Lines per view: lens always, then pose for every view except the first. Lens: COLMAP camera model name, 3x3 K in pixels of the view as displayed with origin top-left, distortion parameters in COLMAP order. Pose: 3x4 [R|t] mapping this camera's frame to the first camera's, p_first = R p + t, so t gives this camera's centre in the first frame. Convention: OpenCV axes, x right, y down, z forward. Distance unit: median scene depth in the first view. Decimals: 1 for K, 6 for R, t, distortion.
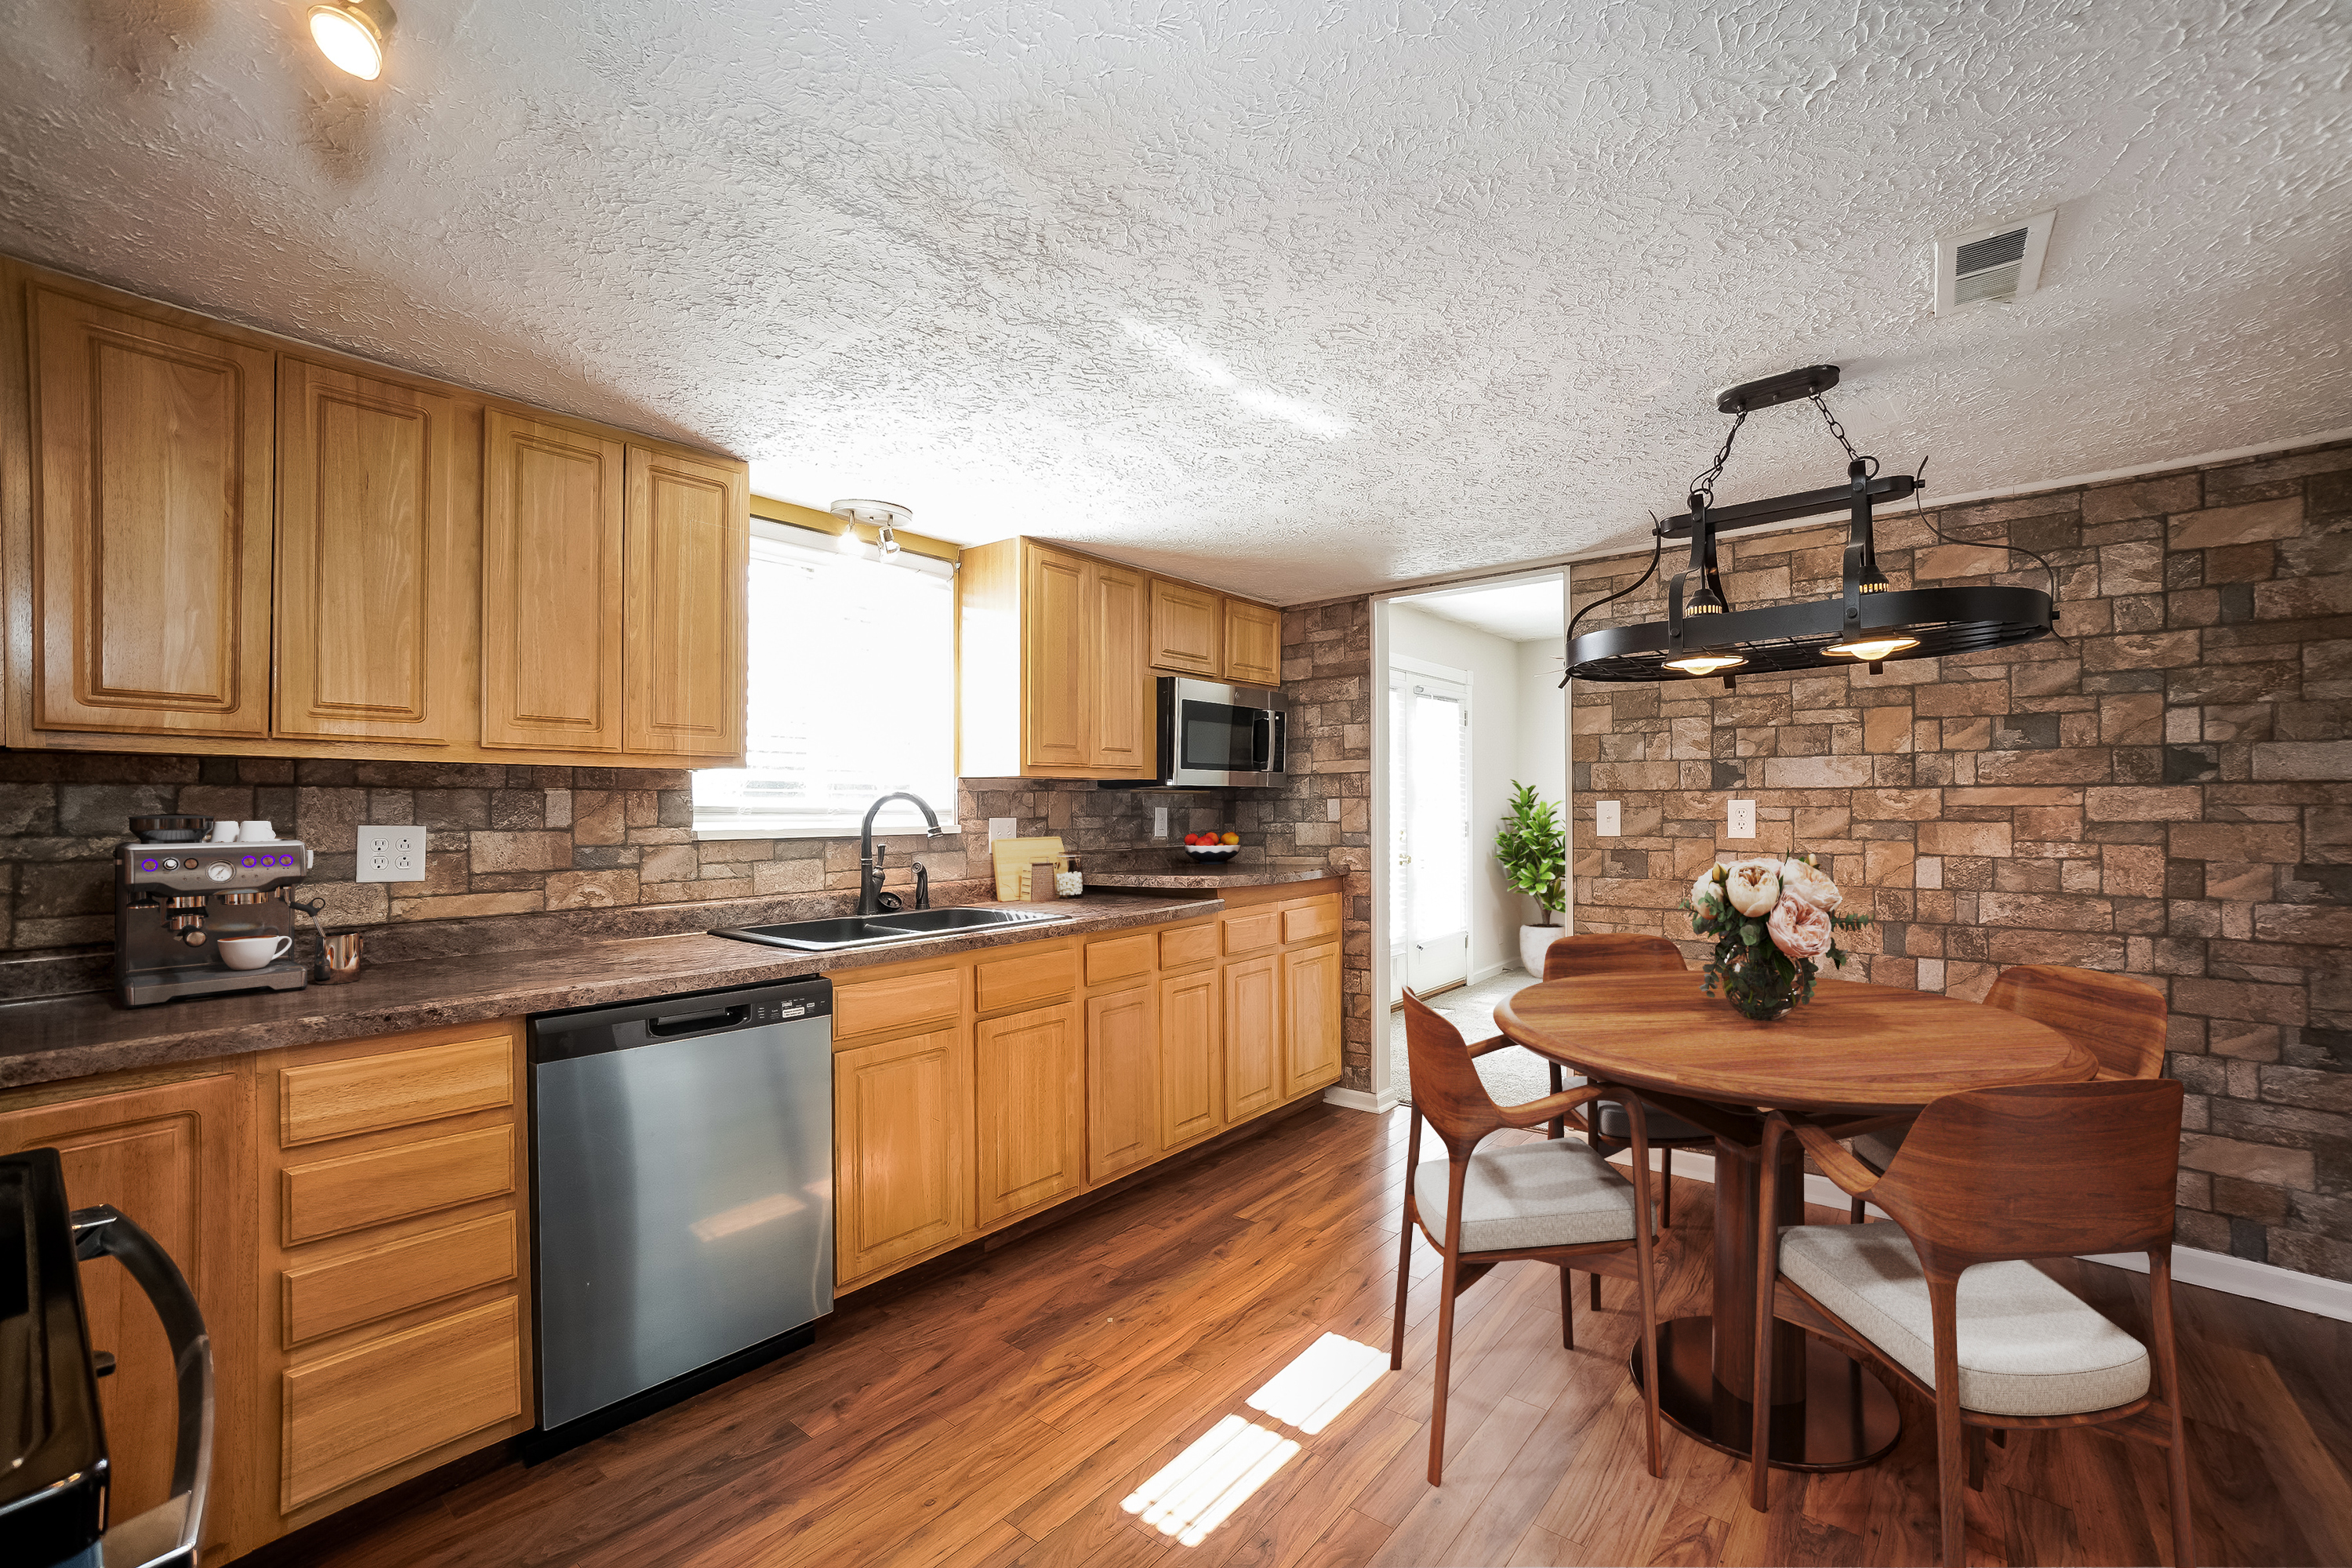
lens RADIAL K [[976.6, 0, 1145.5], [0, 976.6, 801.4], [0, 0, 1]] dist [-0.029739, 0.000211]
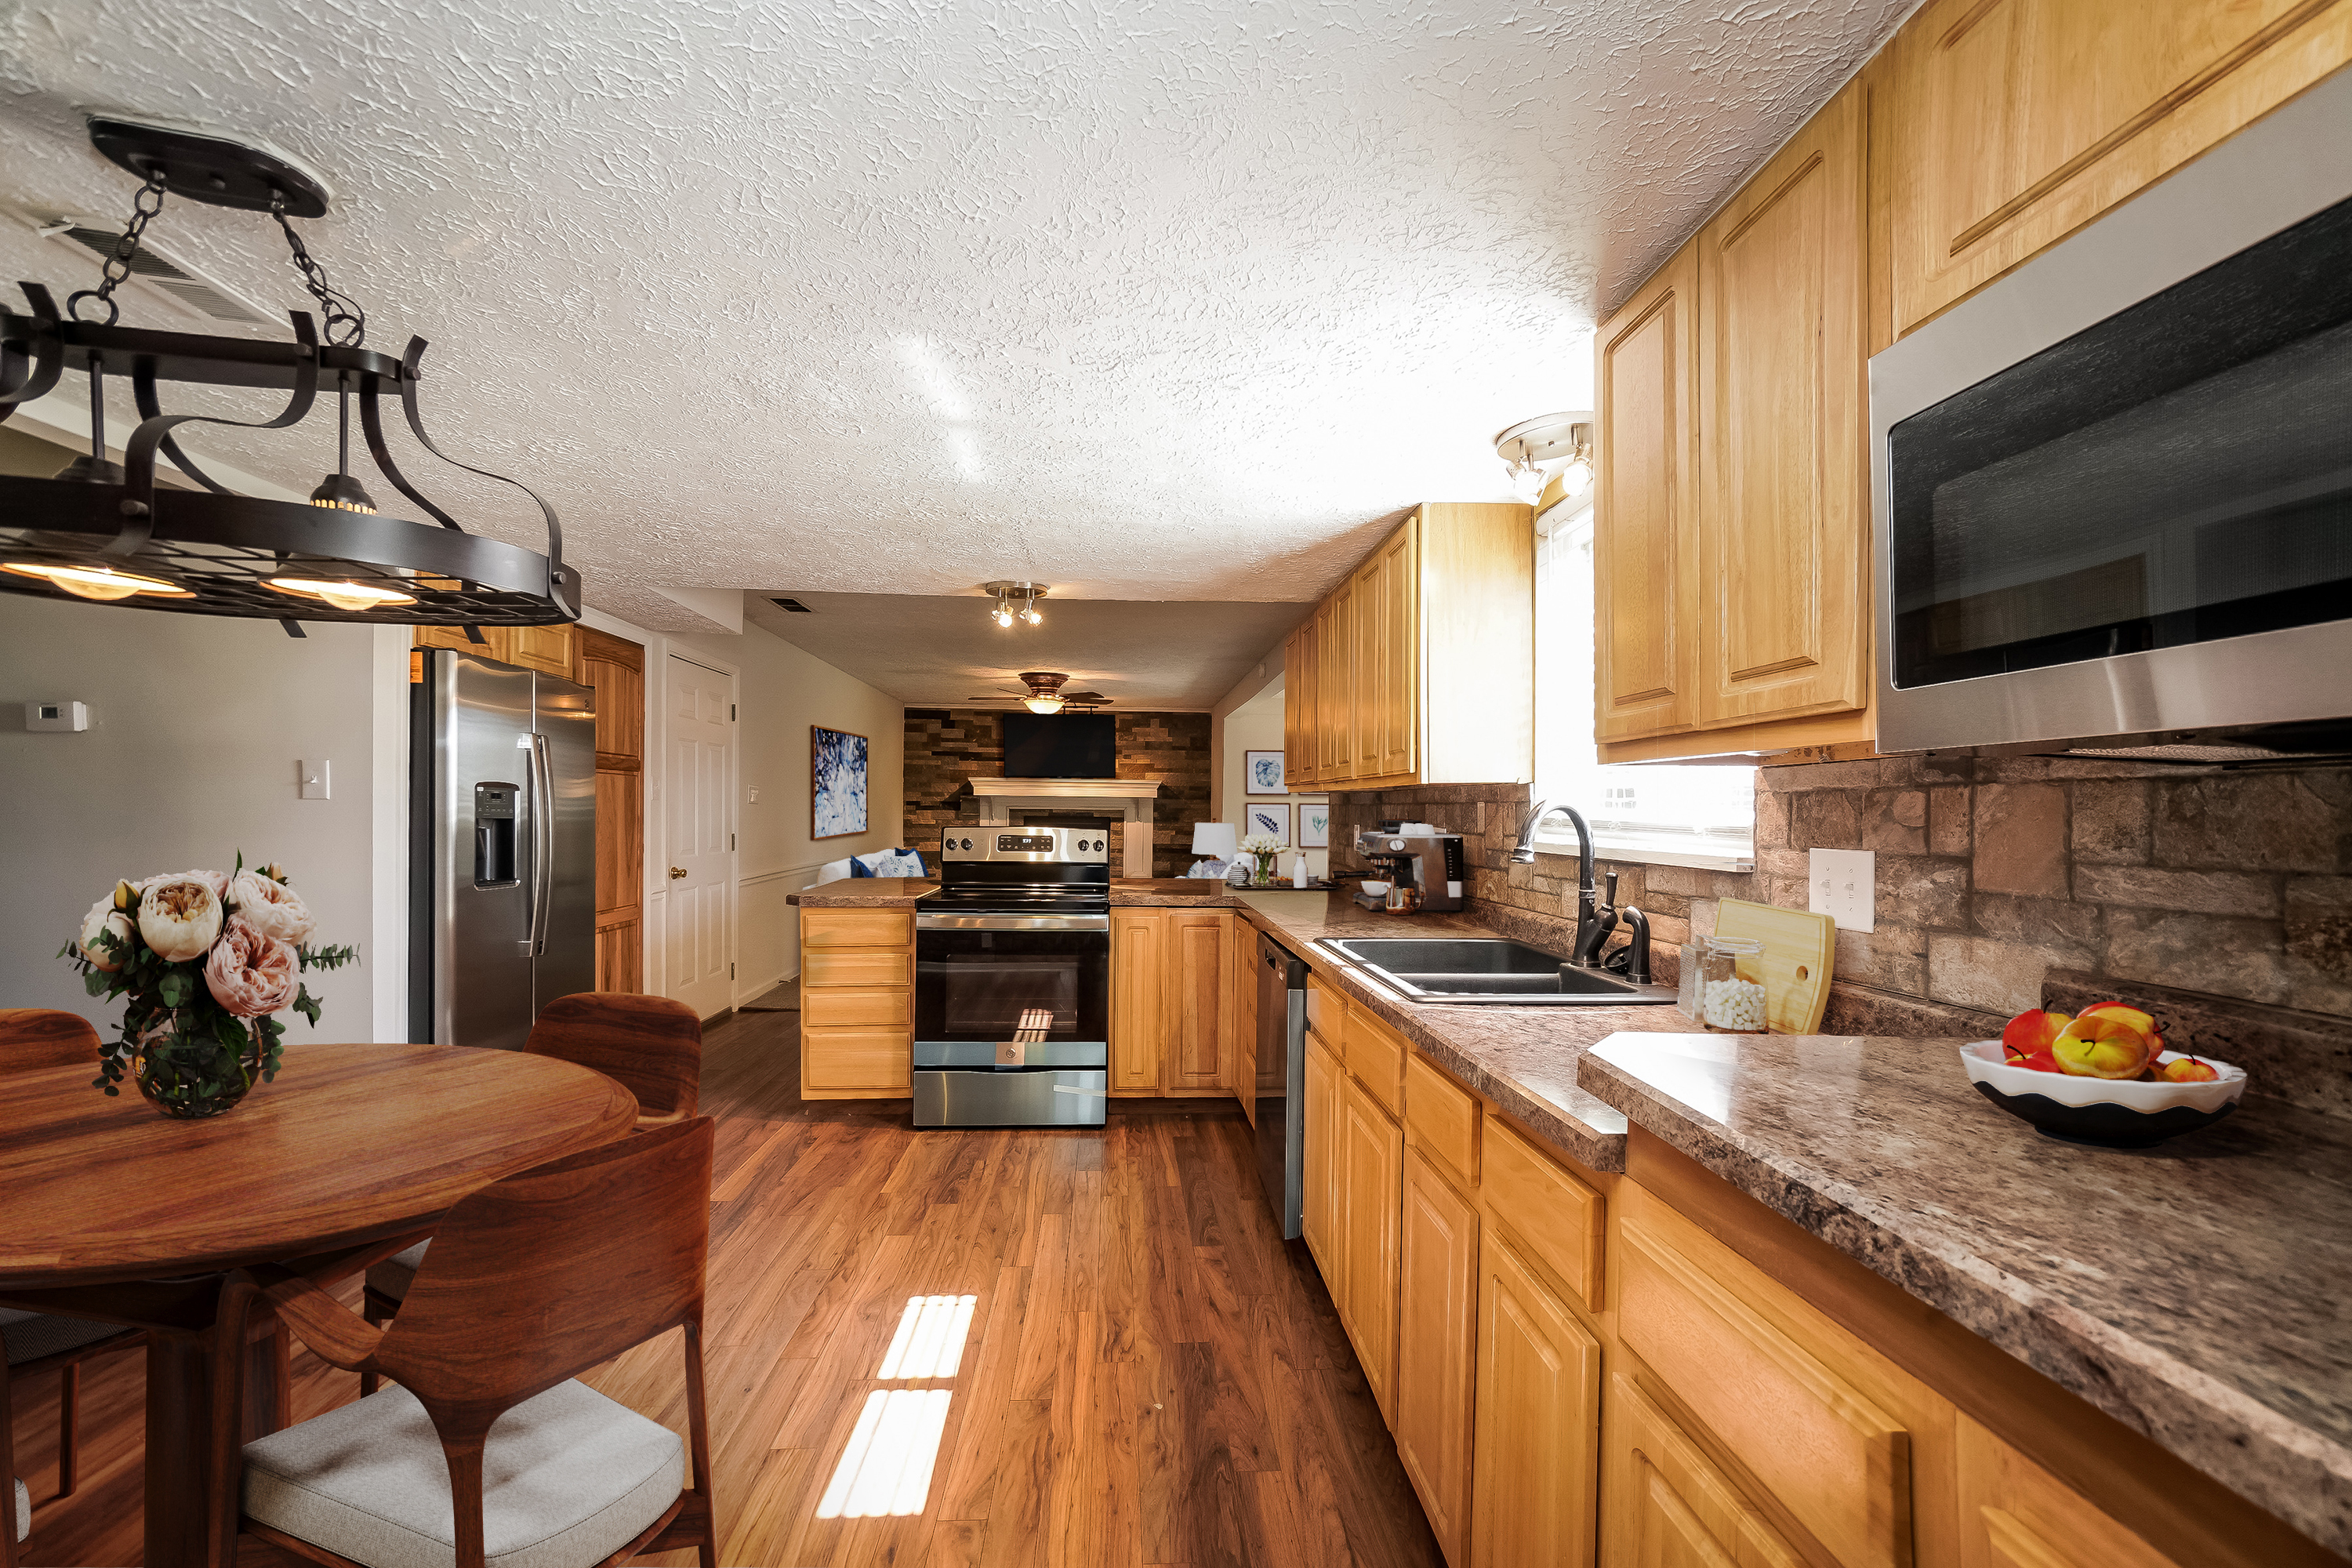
lens RADIAL K [[928.0, 0, 1176.8], [0, 928.0, 811.5], [0, 0, 1]] dist [0.000154, 0.000070]
pose [[-0.711763, -0.005641, -0.702397, 0.514089], [-0.004562, 0.999984, -0.003408, 0.002667], [0.702405, 0.000778, -0.711777, 1.524086]]
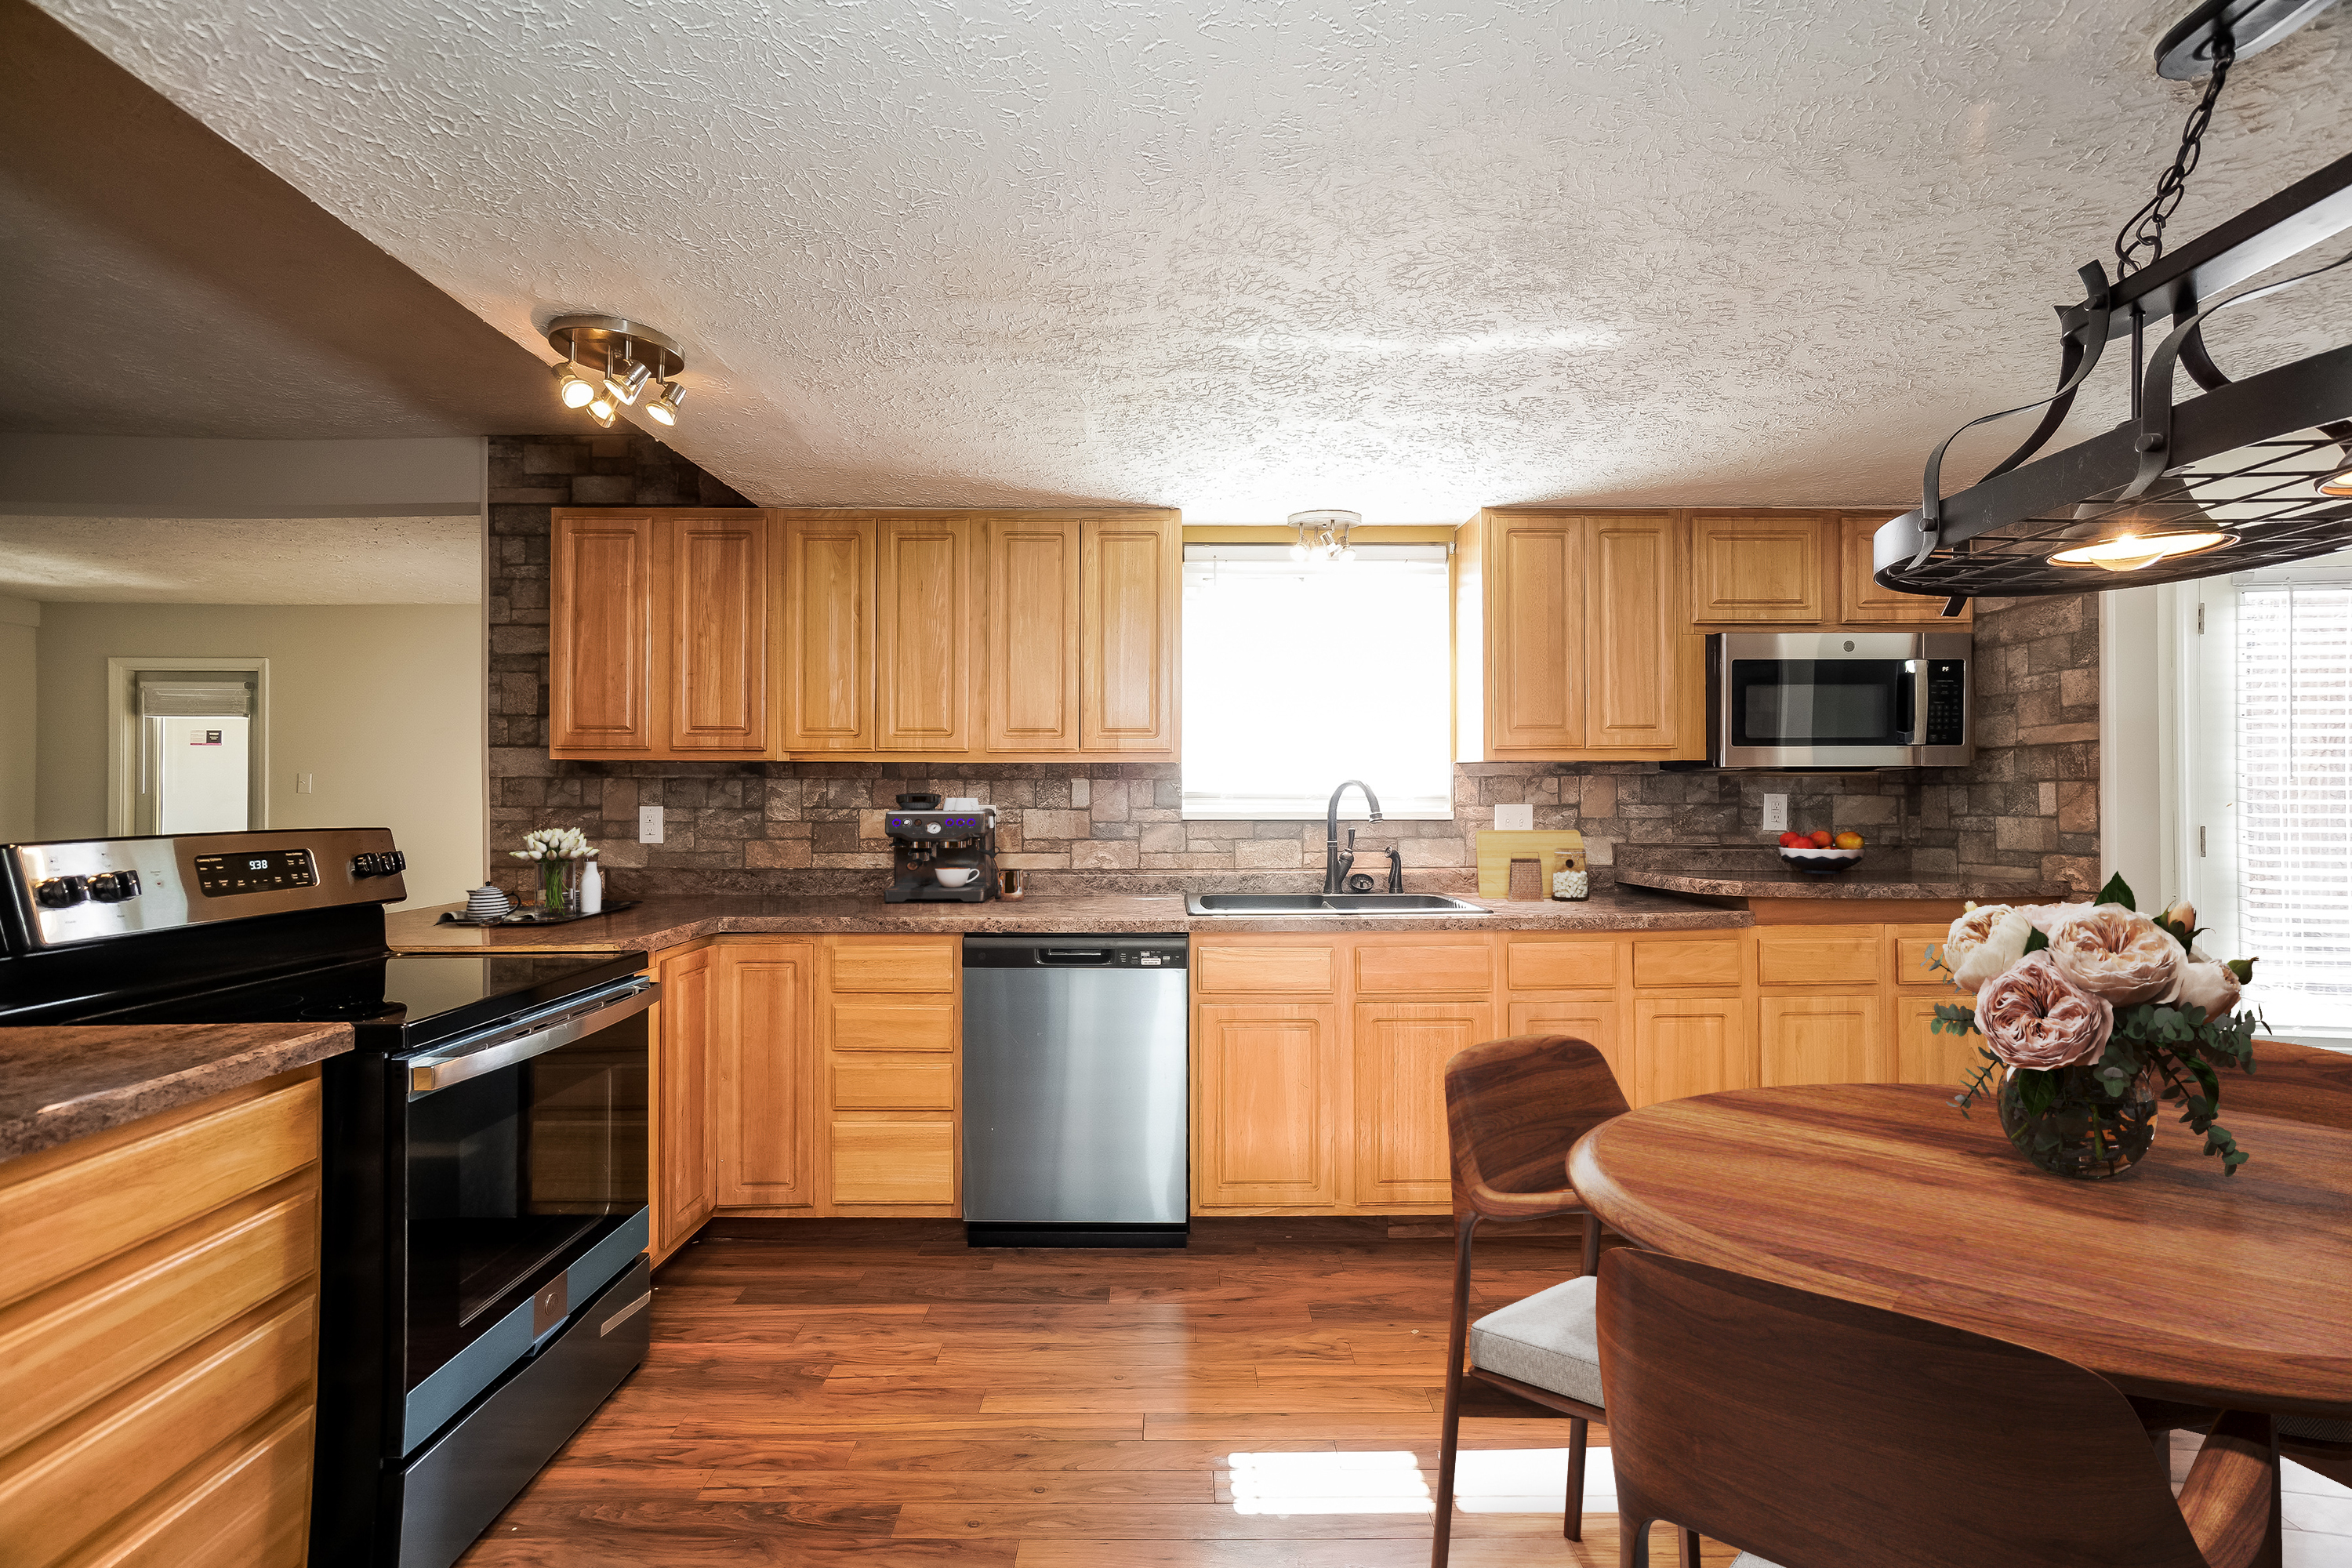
lens RADIAL K [[1037.5, 0, 1176.6], [0, 1037.5, 773.7], [0, 0, 1]] dist [-0.020678, 0.000180]
pose [[0.656554, -0.009660, -0.754217, 0.548358], [0.002713, 0.999942, -0.010445, -0.004528], [0.754274, 0.004811, 0.656542, 0.143110]]
